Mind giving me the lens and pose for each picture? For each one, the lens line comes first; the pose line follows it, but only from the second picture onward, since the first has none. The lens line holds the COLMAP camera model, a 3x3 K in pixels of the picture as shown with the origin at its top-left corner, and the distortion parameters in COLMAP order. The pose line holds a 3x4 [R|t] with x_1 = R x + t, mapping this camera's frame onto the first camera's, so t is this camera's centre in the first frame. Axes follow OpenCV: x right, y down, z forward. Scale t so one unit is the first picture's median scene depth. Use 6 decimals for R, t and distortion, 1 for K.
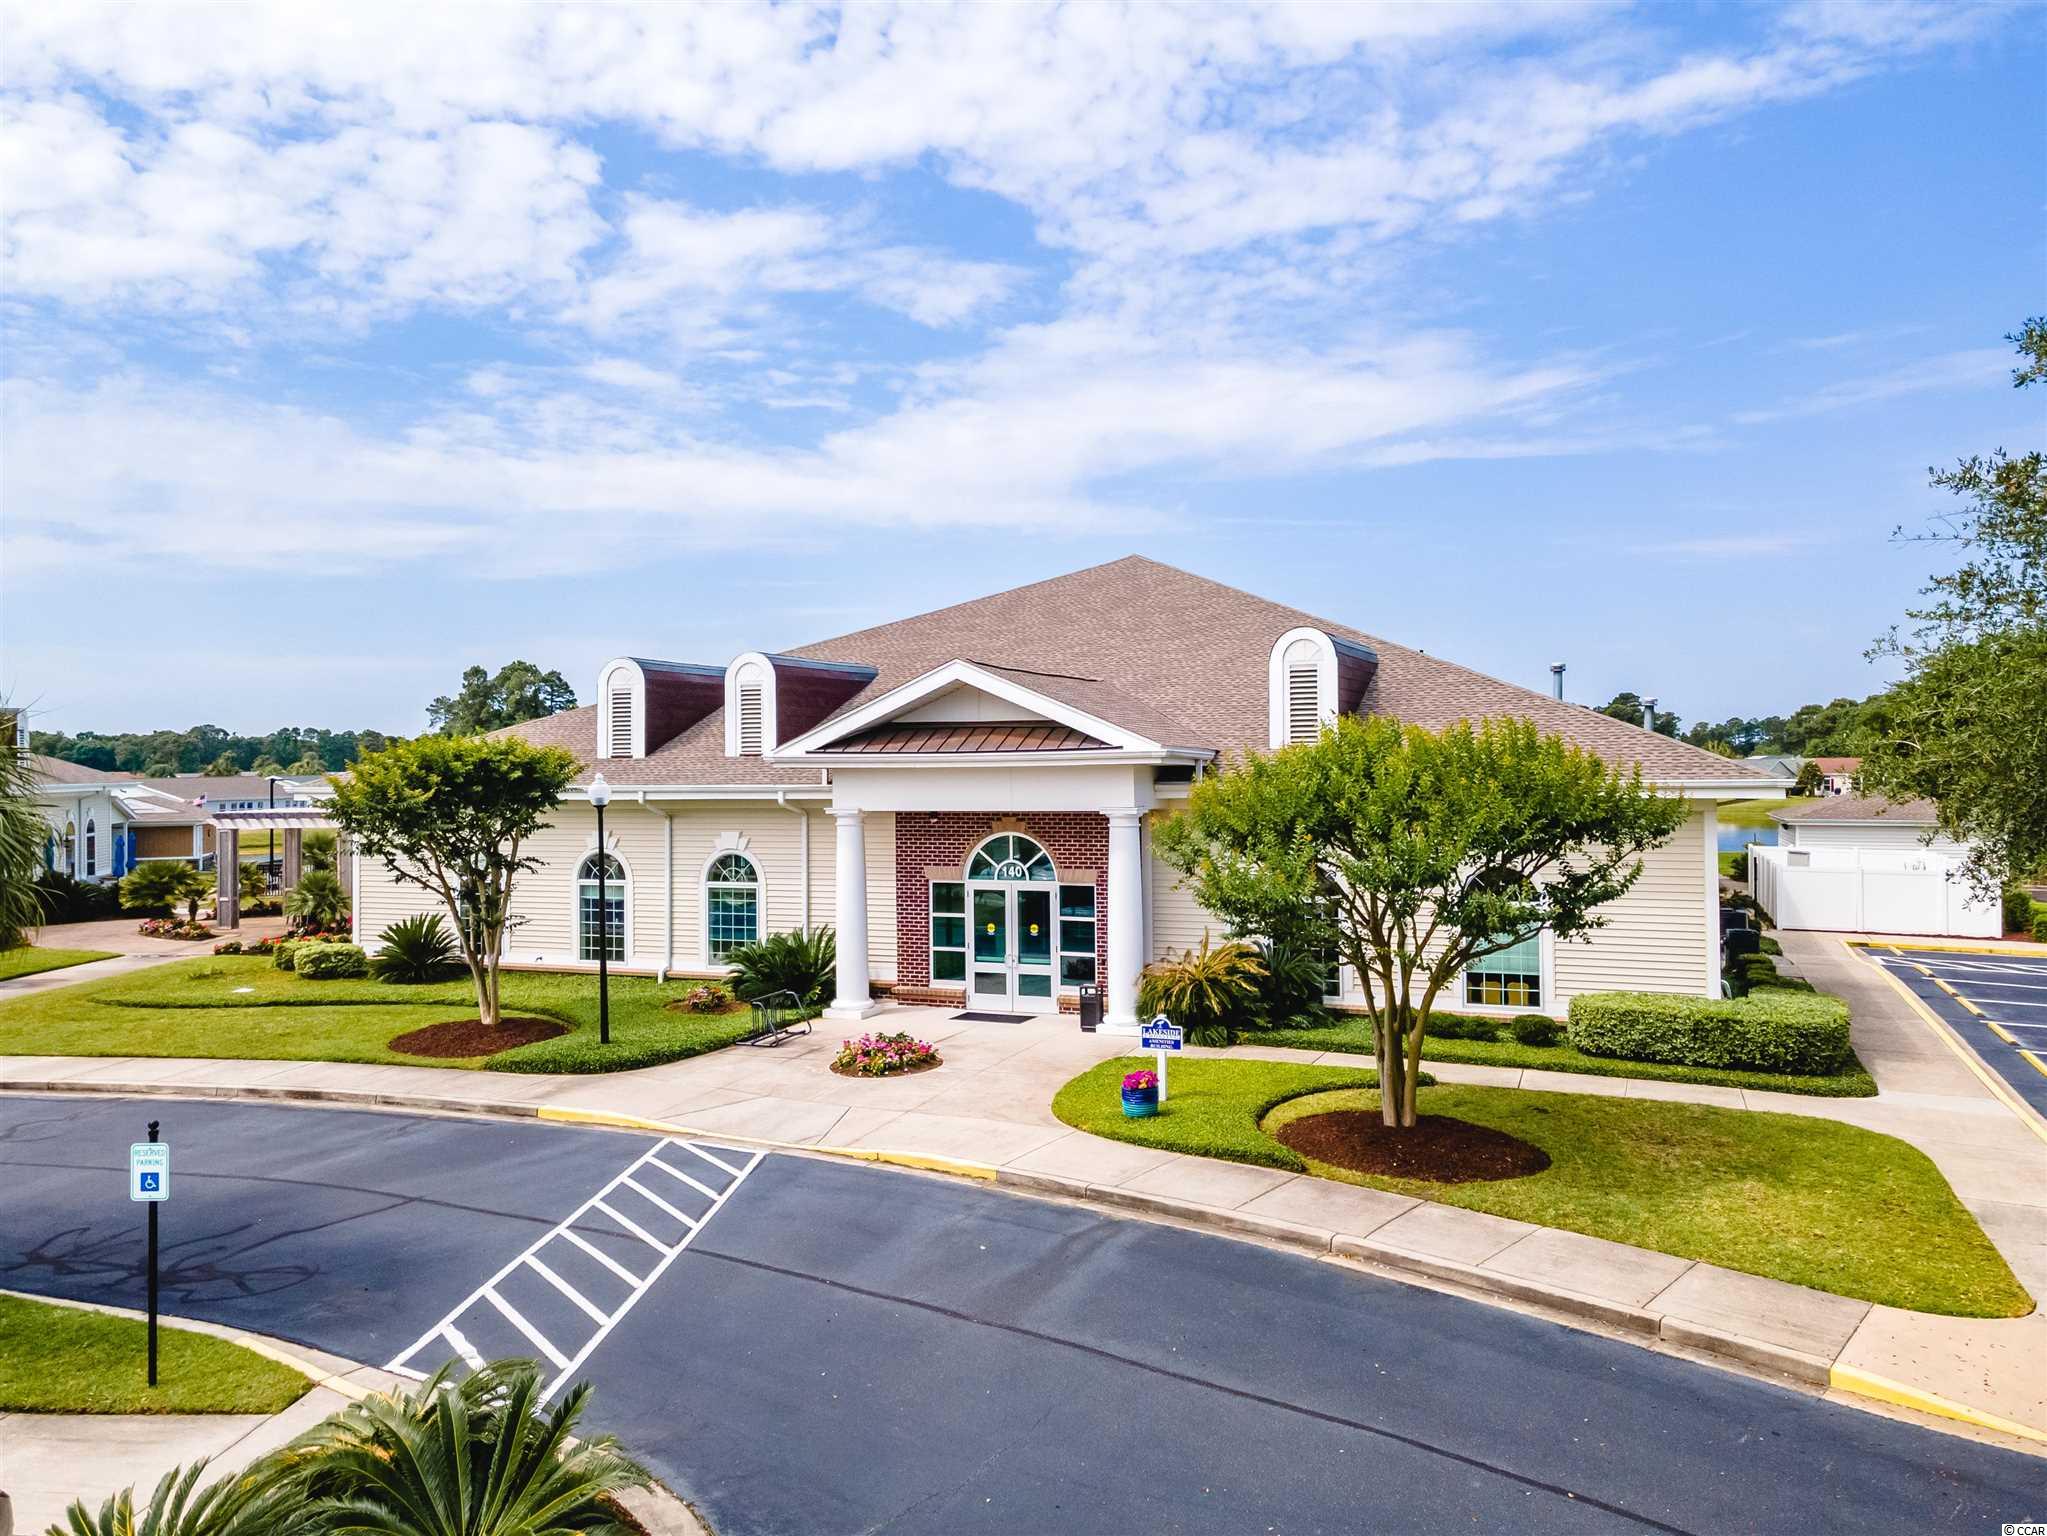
lens RADIAL K [[1439.7, 0, 1026.0], [0, 1439.7, 766.3], [0, 0, 1]] dist [0.036071, -0.002377]
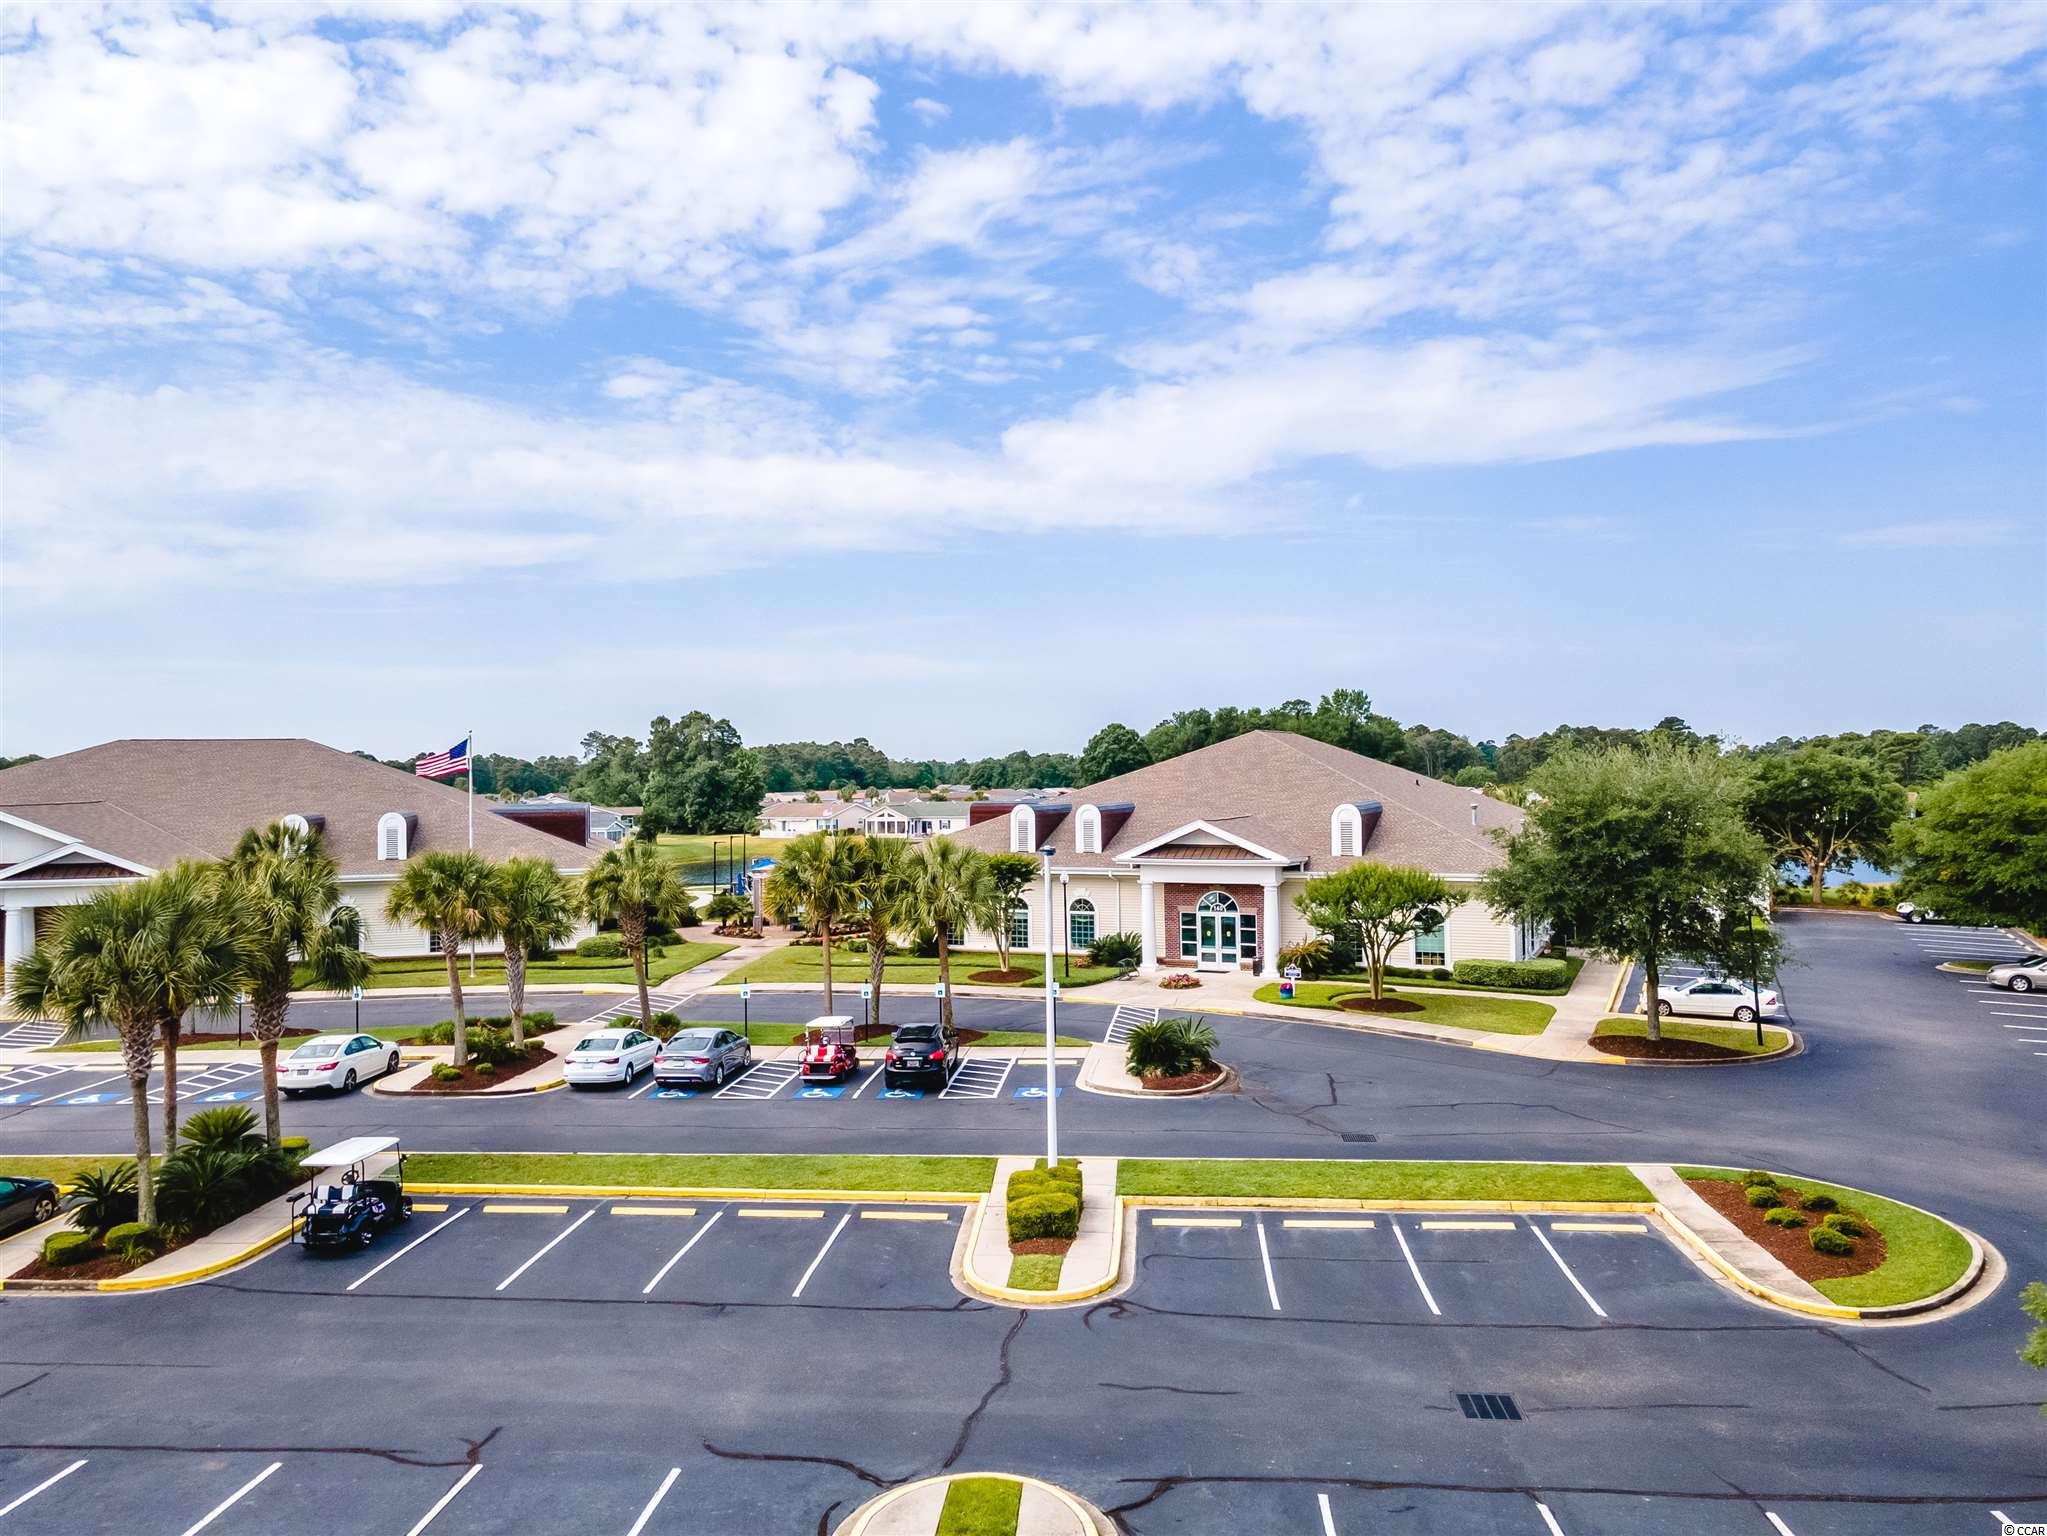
lens RADIAL K [[1439.7, 0, 1023.2], [0, 1439.7, 769.1], [0, 0, 1]] dist [0.036071, -0.002377]
pose [[0.999127, -0.002544, -0.041694, -0.227203], [0.002366, 0.999988, -0.004316, -0.141074], [0.041704, 0.004214, 0.999121, -1.322810]]
